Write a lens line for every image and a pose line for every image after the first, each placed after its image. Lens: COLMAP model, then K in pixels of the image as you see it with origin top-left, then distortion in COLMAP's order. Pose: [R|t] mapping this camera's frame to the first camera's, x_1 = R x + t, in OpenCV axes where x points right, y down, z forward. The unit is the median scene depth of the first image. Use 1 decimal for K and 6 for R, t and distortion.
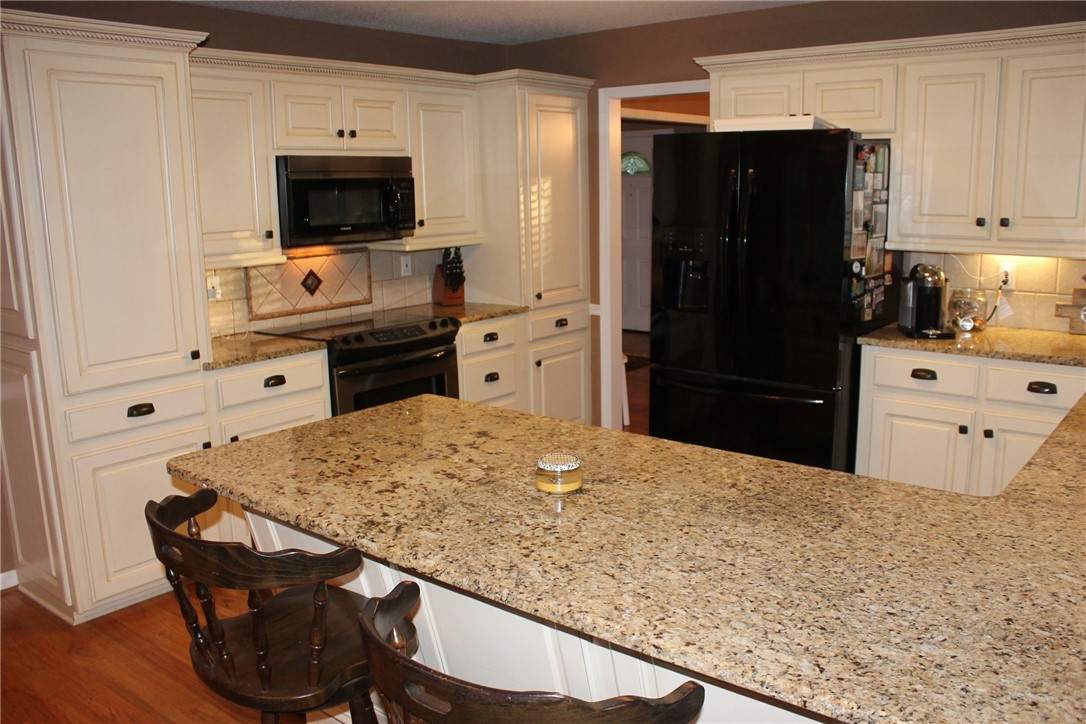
lens RADIAL K [[918.7, 0, 547.1], [0, 918.7, 364.2], [0, 0, 1]] dist [-0.171179, 0.149409]
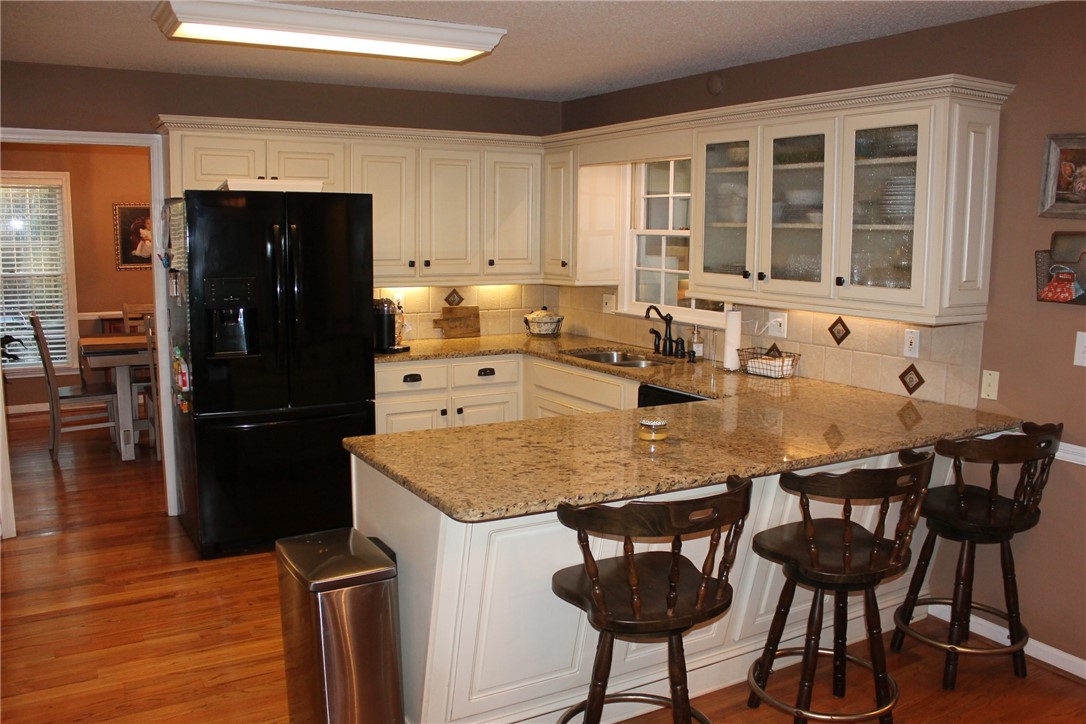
lens RADIAL K [[918.7, 0, 547.1], [0, 918.7, 364.2], [0, 0, 1]] dist [-0.171179, 0.149409]
pose [[0.366315, -0.116826, 0.923128, -0.781360], [0.164088, 0.984650, 0.059499, -0.058653], [-0.915908, 0.129678, 0.379862, 0.298481]]
